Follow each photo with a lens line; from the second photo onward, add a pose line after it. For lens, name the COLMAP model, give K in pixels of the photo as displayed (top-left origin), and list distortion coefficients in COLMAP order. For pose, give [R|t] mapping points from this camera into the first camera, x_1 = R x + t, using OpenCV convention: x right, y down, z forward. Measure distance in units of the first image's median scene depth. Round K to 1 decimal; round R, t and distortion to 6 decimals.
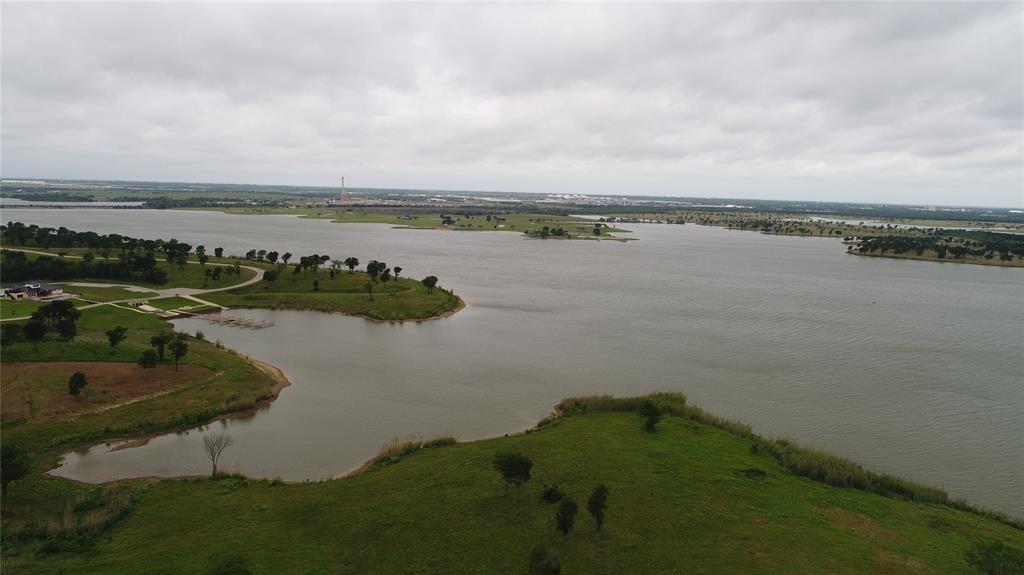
lens RADIAL K [[684.1, 0, 507.5], [0, 684.1, 305.4], [0, 0, 1]] dist [-0.003127, 0.000505]
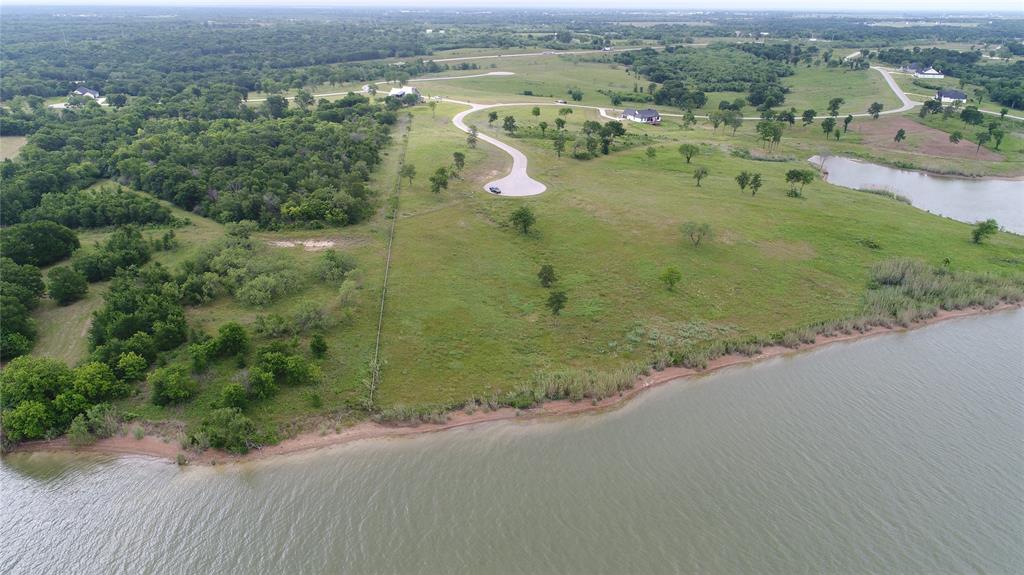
lens RADIAL K [[684.1, 0, 511.0], [0, 684.1, 286.5], [0, 0, 1]] dist [-0.003127, 0.000505]
pose [[-0.290247, 0.334984, -0.896405, 0.265653], [-0.172679, 0.903020, 0.393367, -0.010234], [0.941243, 0.268964, -0.204255, 0.102293]]
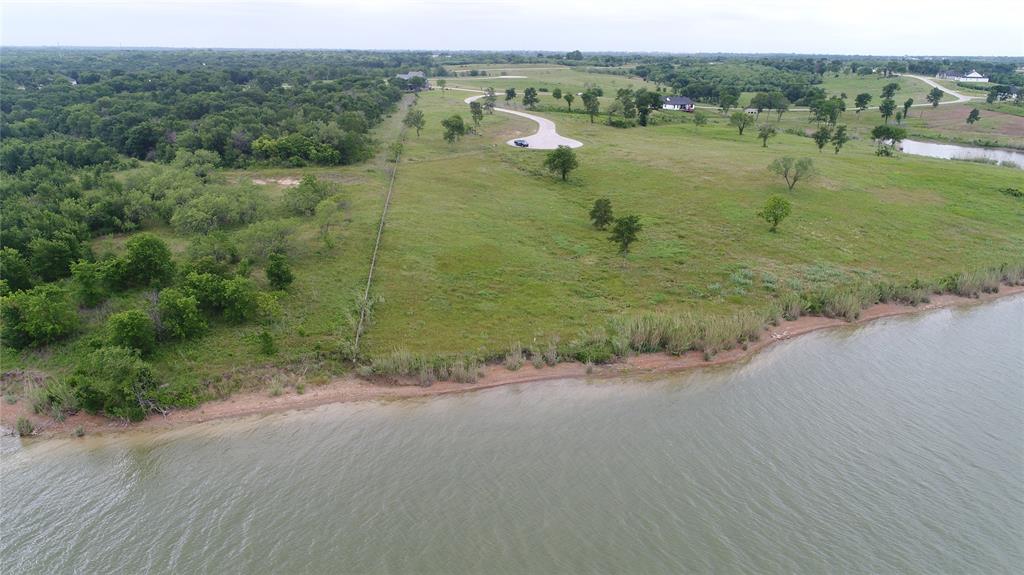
lens RADIAL K [[684.1, 0, 510.3], [0, 684.1, 290.7], [0, 0, 1]] dist [-0.003127, 0.000505]
pose [[-0.296131, 0.287281, -0.910920, 0.233448], [-0.176678, 0.920763, 0.347822, 0.024677], [0.938664, 0.263941, -0.221911, 0.090963]]
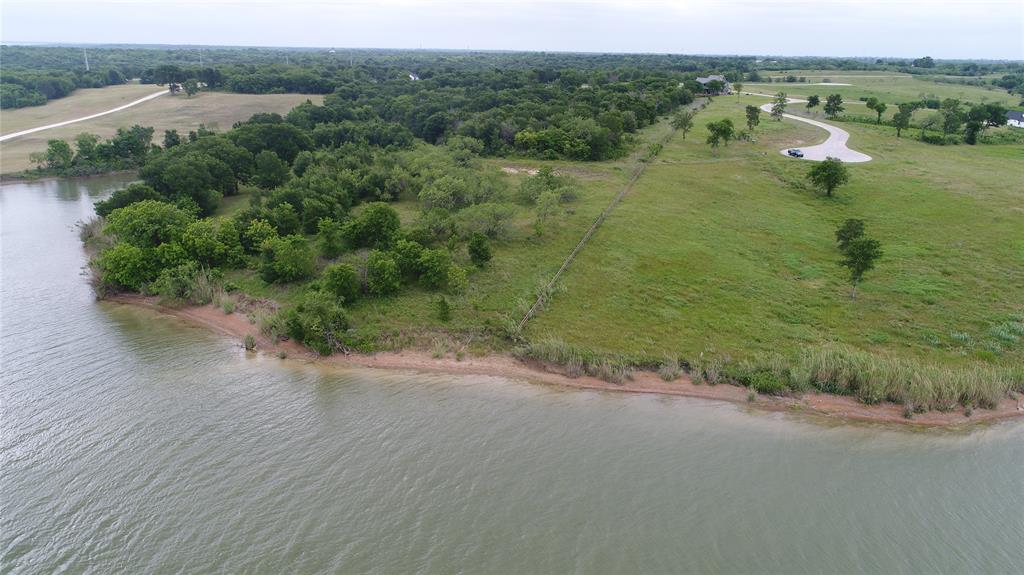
lens RADIAL K [[684.1, 0, 509.9], [0, 684.1, 289.9], [0, 0, 1]] dist [-0.003127, 0.000505]
pose [[-0.678744, 0.204784, -0.705245, 0.226878], [-0.158103, 0.897066, 0.412645, 0.023445], [0.717154, 0.391582, -0.576501, 0.102679]]
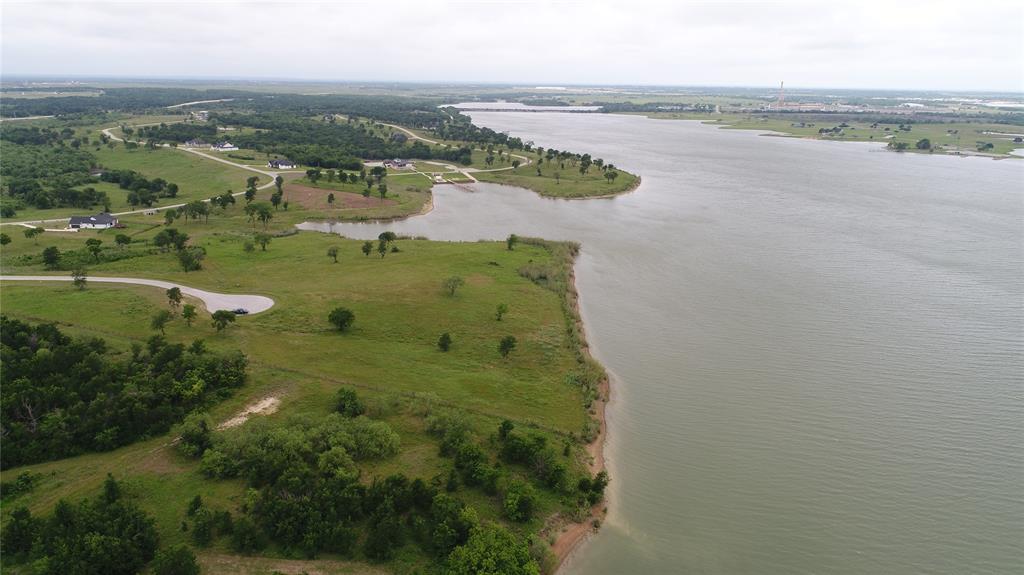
lens RADIAL K [[684.1, 0, 504.5], [0, 684.1, 287.3], [0, 0, 1]] dist [-0.003127, 0.000505]
pose [[0.759573, 0.170790, -0.627598, 0.255730], [-0.099902, 0.984094, 0.146894, 0.002525], [0.642704, -0.048879, 0.764554, -0.077717]]
